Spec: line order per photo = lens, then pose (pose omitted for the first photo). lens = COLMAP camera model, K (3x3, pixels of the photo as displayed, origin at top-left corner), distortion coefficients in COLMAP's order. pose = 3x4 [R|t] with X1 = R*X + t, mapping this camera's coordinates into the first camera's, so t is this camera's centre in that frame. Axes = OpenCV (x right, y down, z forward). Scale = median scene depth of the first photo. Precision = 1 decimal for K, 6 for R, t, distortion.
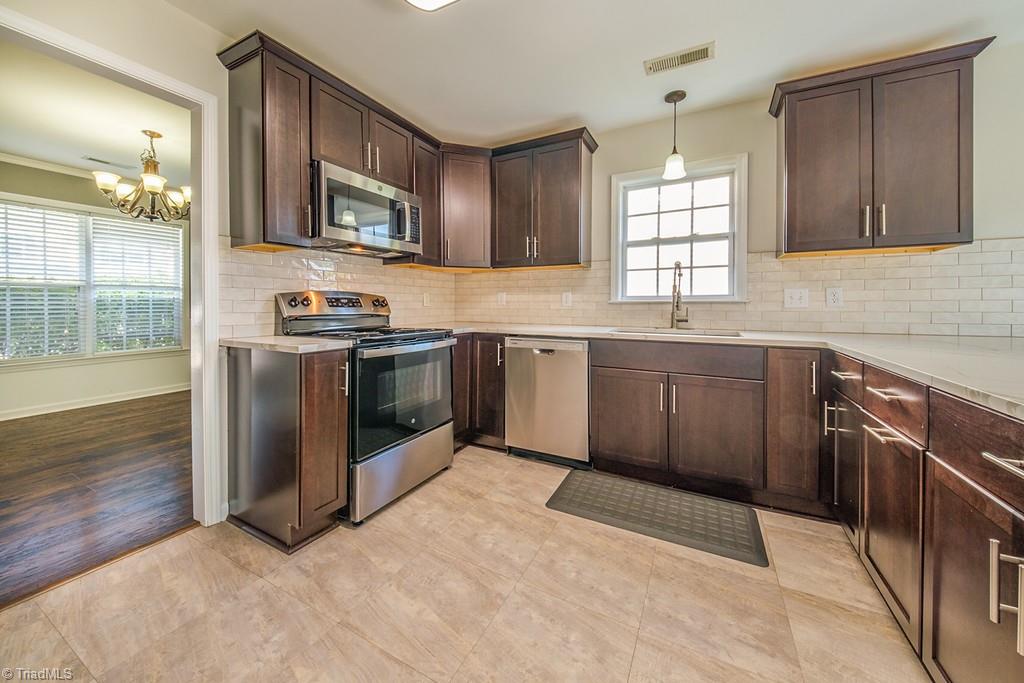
lens RADIAL K [[366.4, 0, 522.1], [0, 366.4, 304.6], [0, 0, 1]] dist [0.044017, -0.022658]
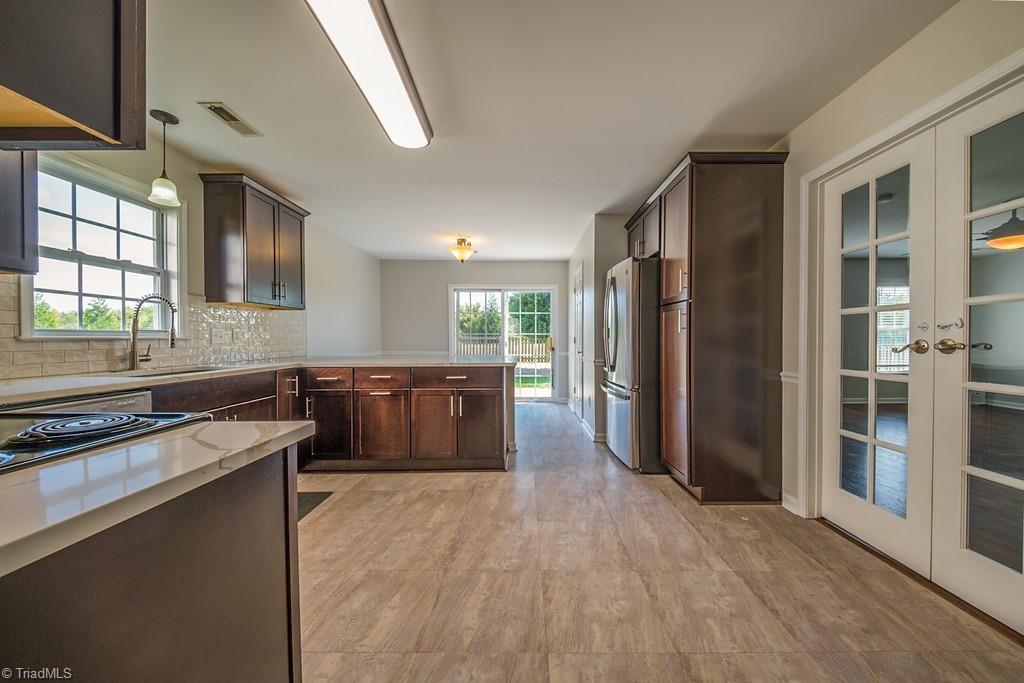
lens RADIAL K [[349.3, 0, 517.6], [0, 349.3, 335.2], [0, 0, 1]] dist [0.055011, -0.027586]
pose [[-0.433960, 0.012504, 0.900845, -0.822376], [0.004913, 0.999922, -0.011513, -0.001017], [-0.900919, -0.000570, -0.433987, 0.644281]]
